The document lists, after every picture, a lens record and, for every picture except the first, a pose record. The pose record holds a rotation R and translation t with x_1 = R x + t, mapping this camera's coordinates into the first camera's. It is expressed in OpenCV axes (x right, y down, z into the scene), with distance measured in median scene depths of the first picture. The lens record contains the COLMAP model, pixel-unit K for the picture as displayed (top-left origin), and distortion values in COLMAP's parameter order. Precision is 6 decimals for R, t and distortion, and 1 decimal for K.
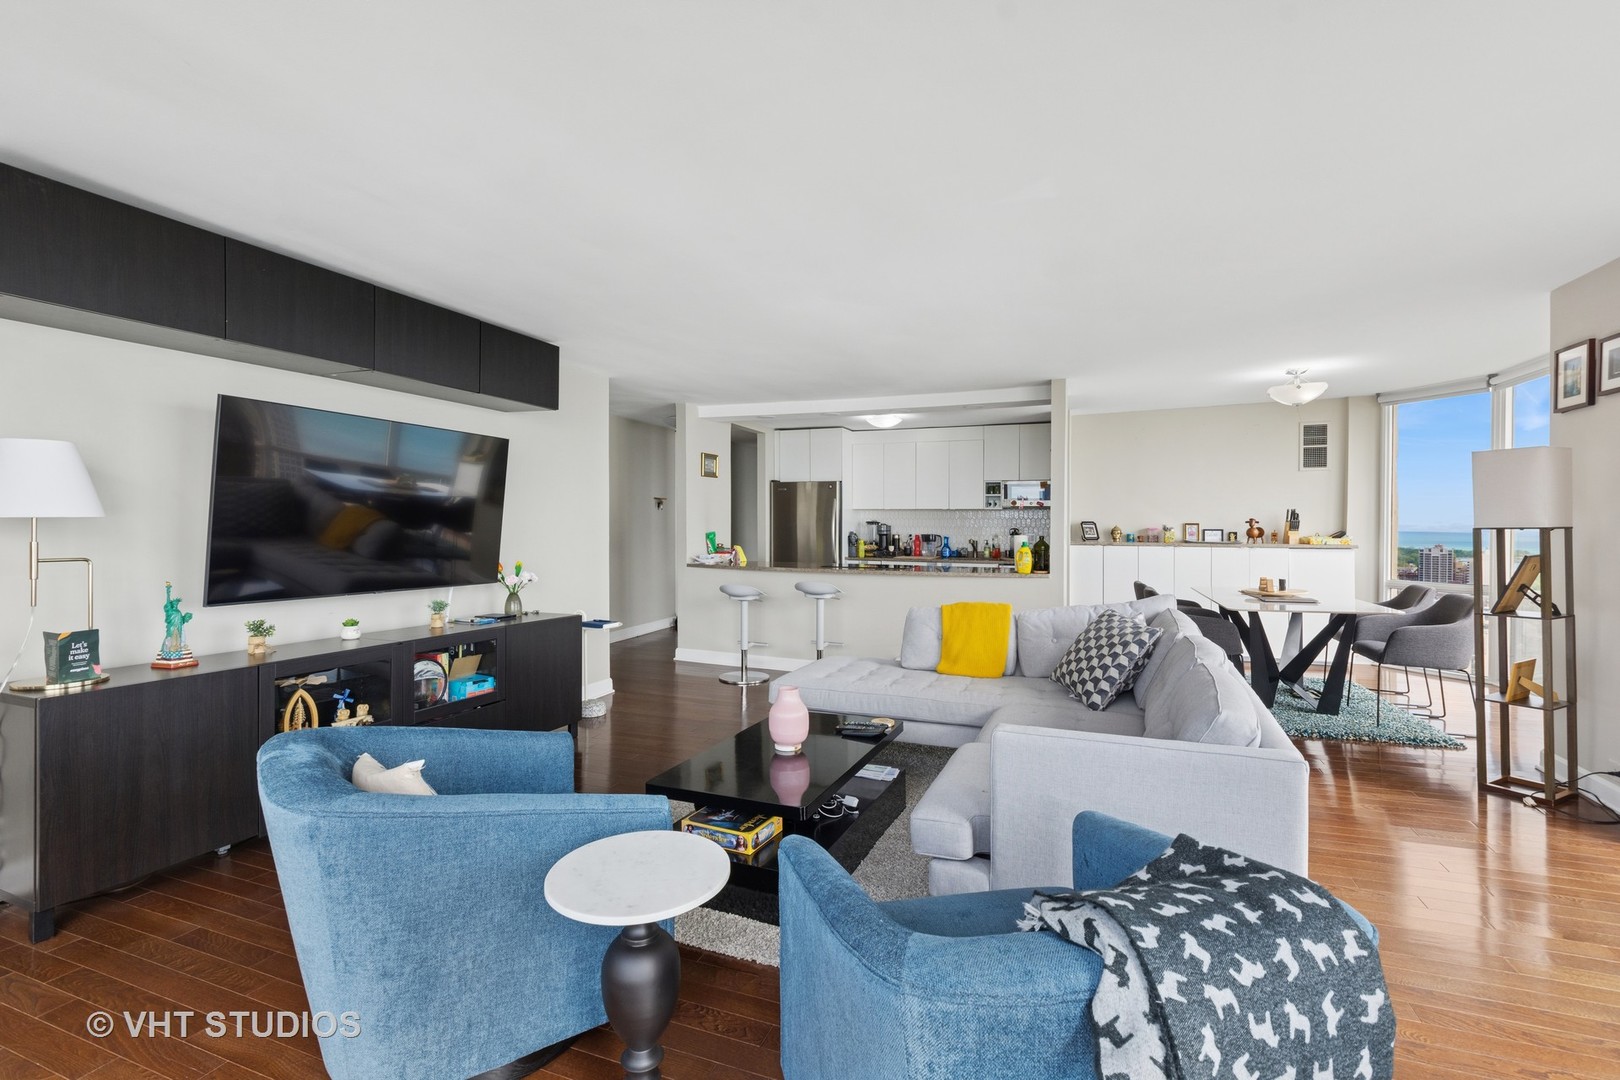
lens RADIAL K [[730.7, 0, 815.1], [0, 730.7, 532.2], [0, 0, 1]] dist [0.001982, 0.000689]
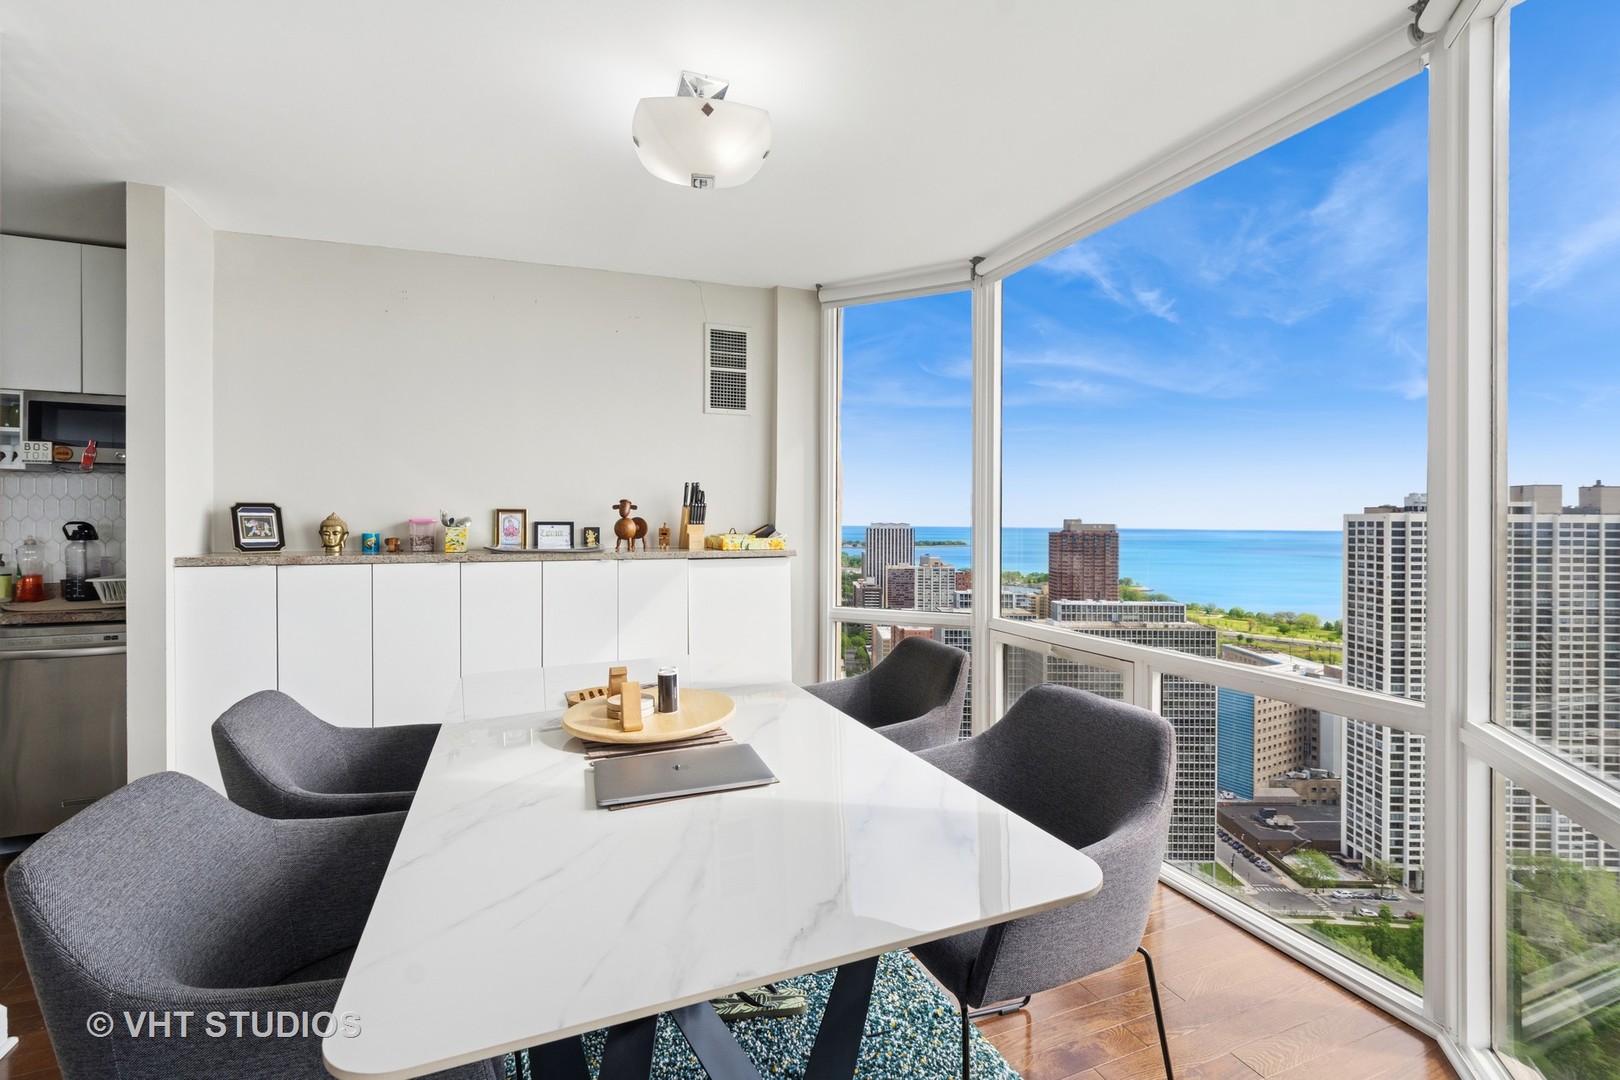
lens RADIAL K [[730.7, 0, 815.1], [0, 730.7, 532.2], [0, 0, 1]] dist [0.001982, 0.000689]
pose [[0.738827, -0.010905, 0.673806, 0.361166], [0.007598, 0.999940, 0.007852, 0.000021], [-0.673852, -0.000682, 0.738866, 0.551006]]
